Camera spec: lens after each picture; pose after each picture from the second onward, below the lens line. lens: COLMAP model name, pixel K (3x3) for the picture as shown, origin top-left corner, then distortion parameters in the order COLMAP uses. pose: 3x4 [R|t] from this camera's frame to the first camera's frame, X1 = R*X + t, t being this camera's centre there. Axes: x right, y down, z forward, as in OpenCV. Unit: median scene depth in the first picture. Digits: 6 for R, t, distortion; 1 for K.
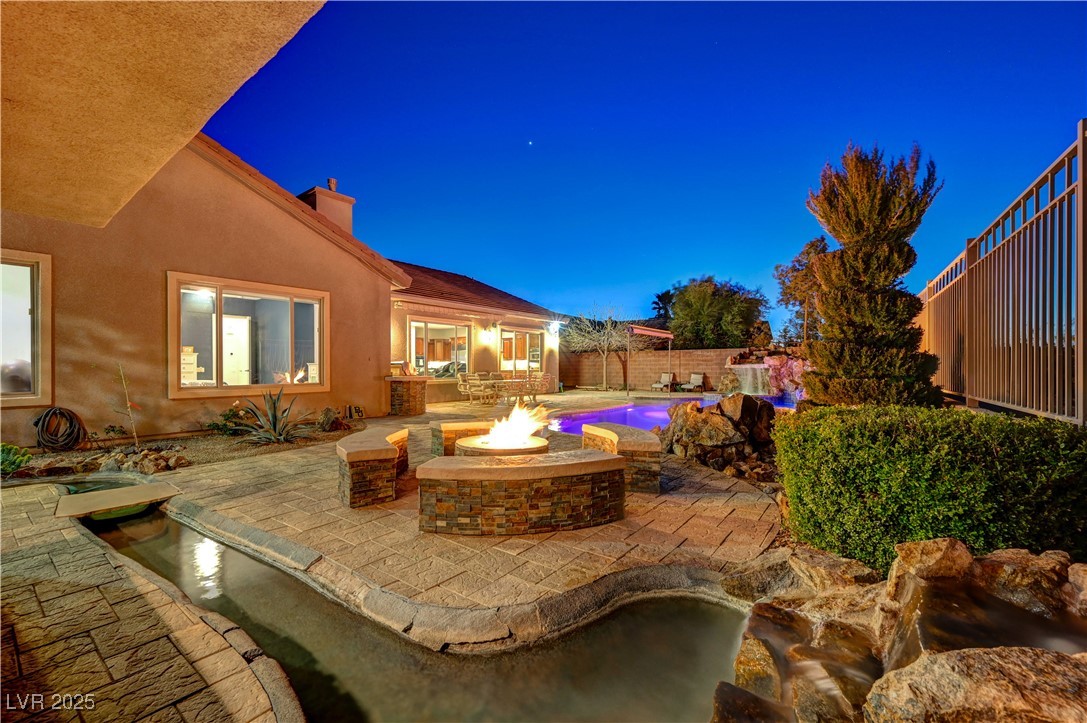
lens RADIAL K [[442.5, 0, 527.7], [0, 442.5, 365.5], [0, 0, 1]] dist [-0.002892, -0.000252]
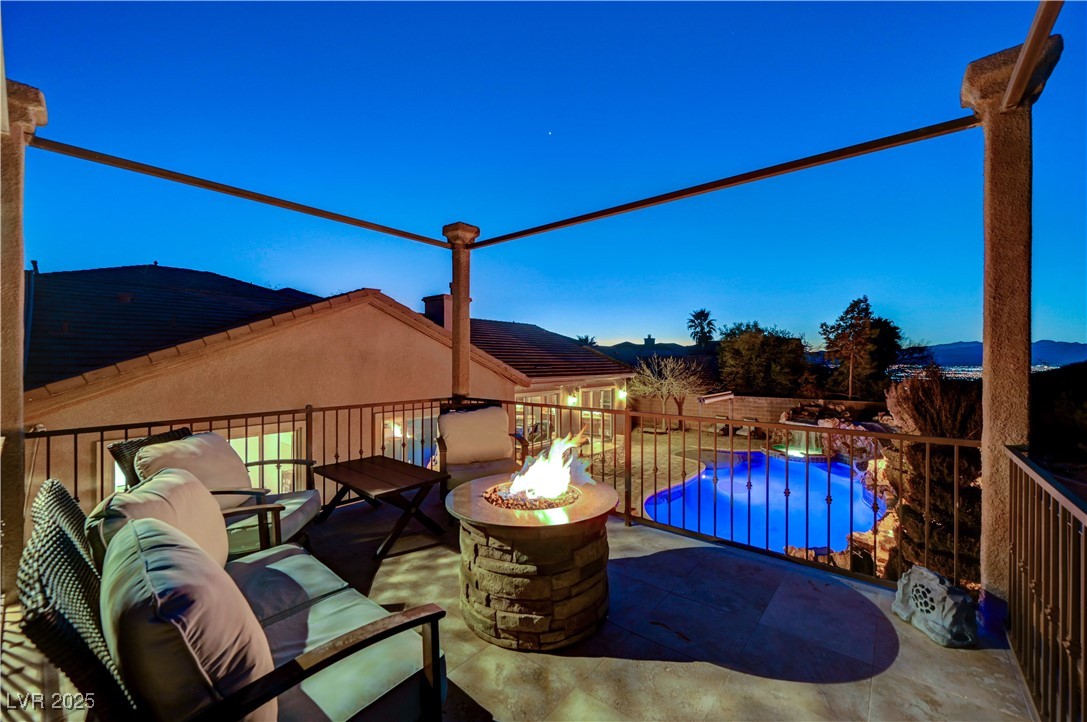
lens RADIAL K [[427.3, 0, 544.3], [0, 427.3, 359.7], [0, 0, 1]] dist [-0.000442, 0.000213]
pose [[0.999704, 0.000262, -0.024341, -0.278202], [-0.000244, 1.000000, 0.000776, -0.352715], [0.024341, -0.000770, 0.999703, -0.213708]]
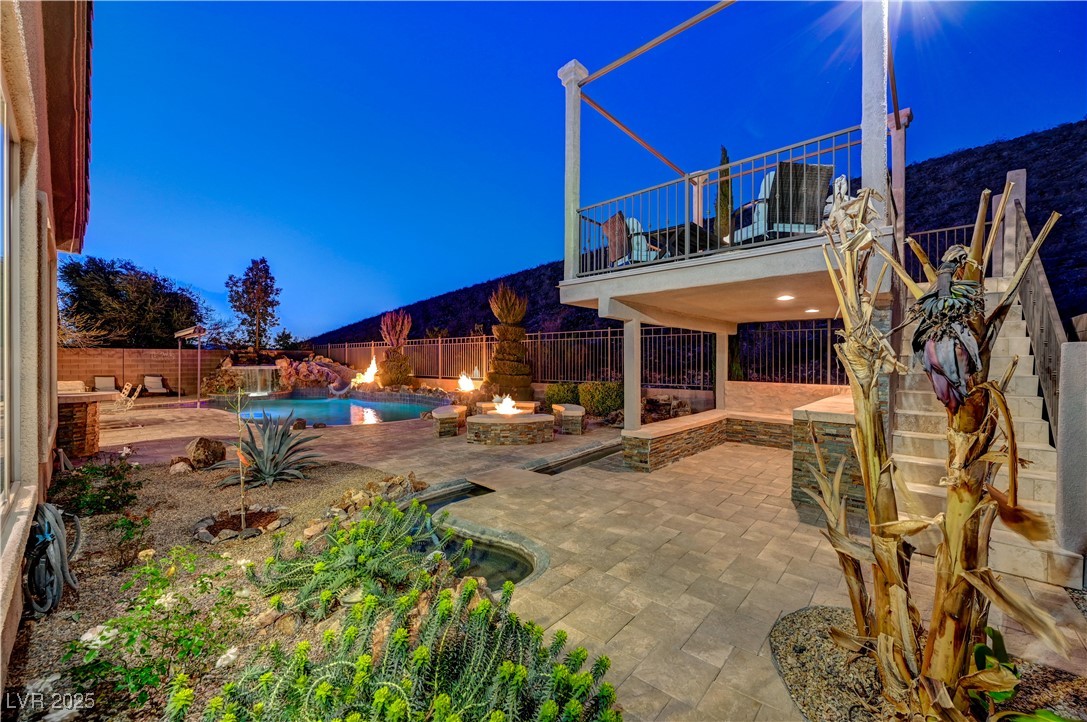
lens RADIAL K [[427.3, 0, 543.3], [0, 427.3, 363.5], [0, 0, 1]] dist [-0.000442, 0.000213]
pose [[0.068401, -0.001867, 0.997656, -1.147454], [-0.003306, 0.999992, 0.002098, -0.029919], [-0.997652, -0.003441, 0.068395, 0.413251]]
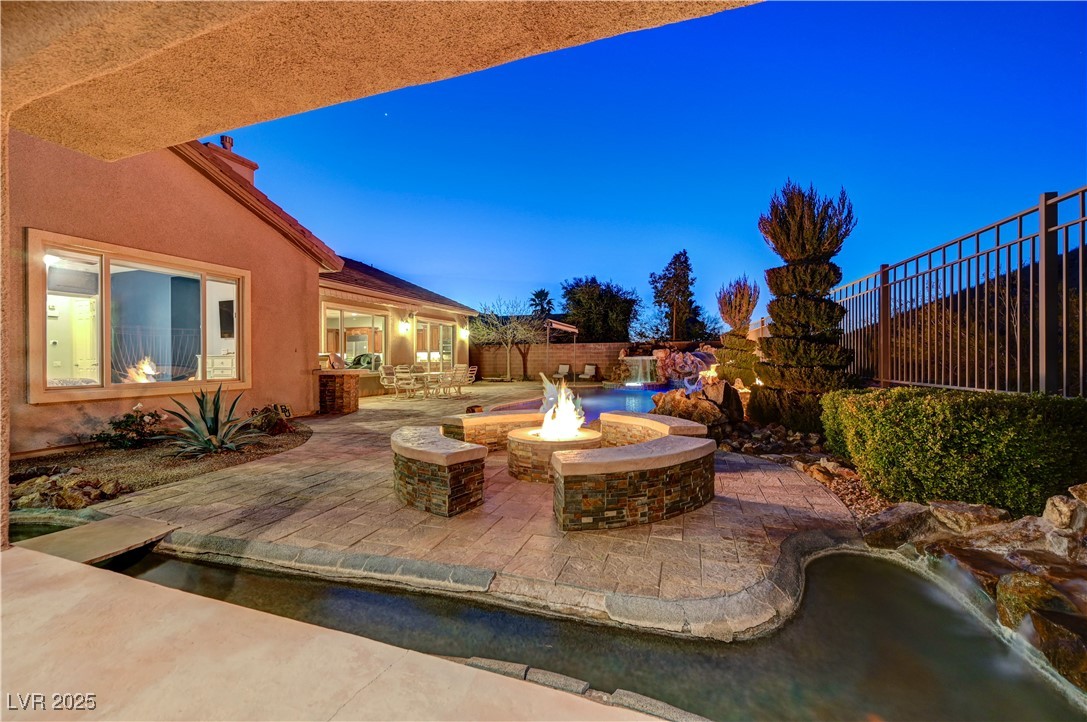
lens RADIAL K [[427.3, 0, 541.9], [0, 427.3, 356.3], [0, 0, 1]] dist [-0.000442, 0.000213]
pose [[0.944560, 0.000367, 0.328340, -0.232261], [0.000543, 0.999996, -0.002678, -0.000239], [-0.328340, 0.002707, 0.944556, 0.055502]]
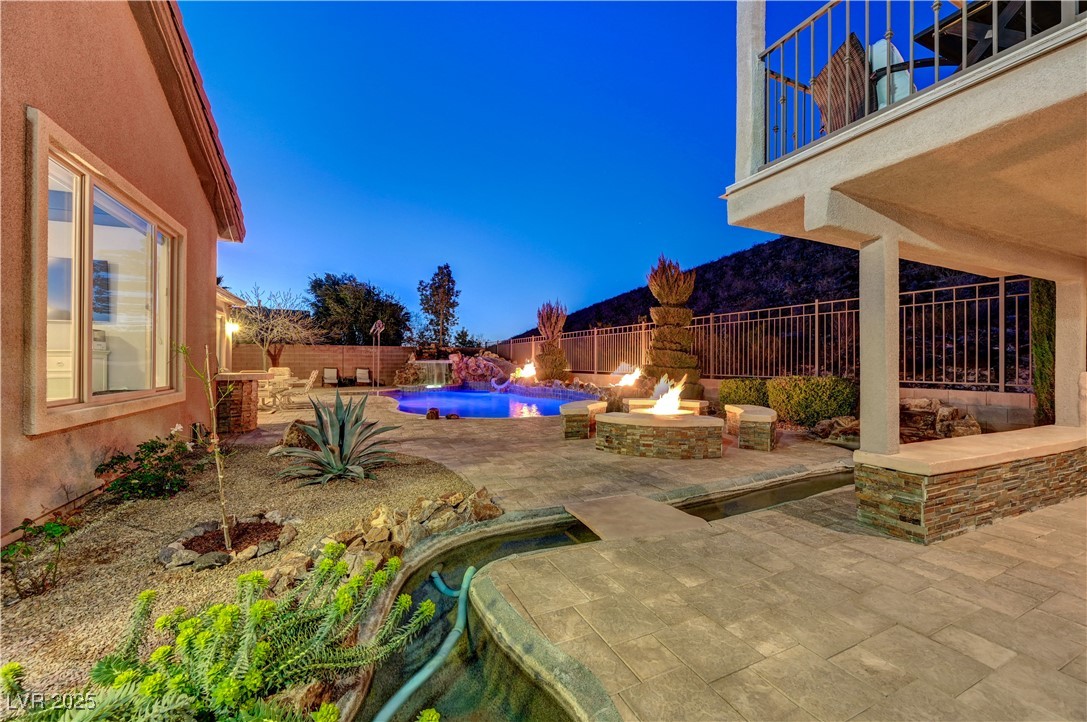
lens RADIAL K [[427.3, 0, 542.4], [0, 427.3, 361.1], [0, 0, 1]] dist [-0.000442, 0.000213]
pose [[0.458297, 0.009604, 0.888747, -0.885162], [-0.009266, 0.999939, -0.006027, 0.007965], [-0.888751, -0.005473, 0.458358, 0.403050]]
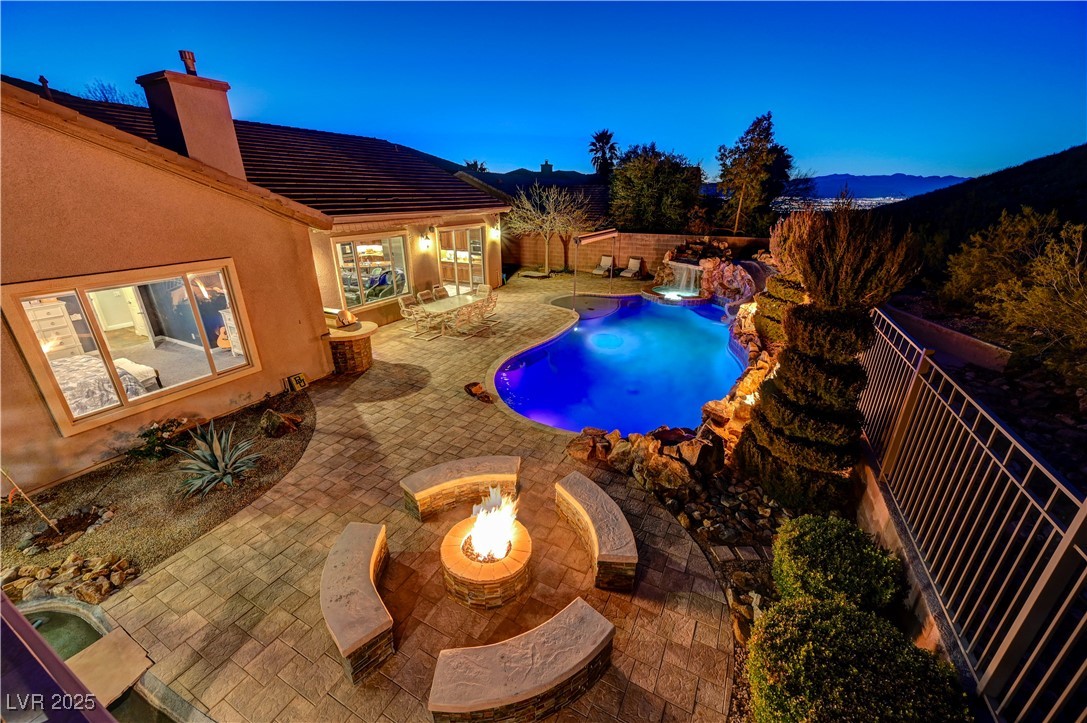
lens RADIAL K [[427.3, 0, 544.4], [0, 427.3, 358.5], [0, 0, 1]] dist [-0.000442, 0.000213]
pose [[0.982017, -0.065500, 0.177068, -0.042773], [-0.003887, 0.930675, 0.365826, -0.346085], [-0.188755, -0.359936, 0.913684, 0.126921]]
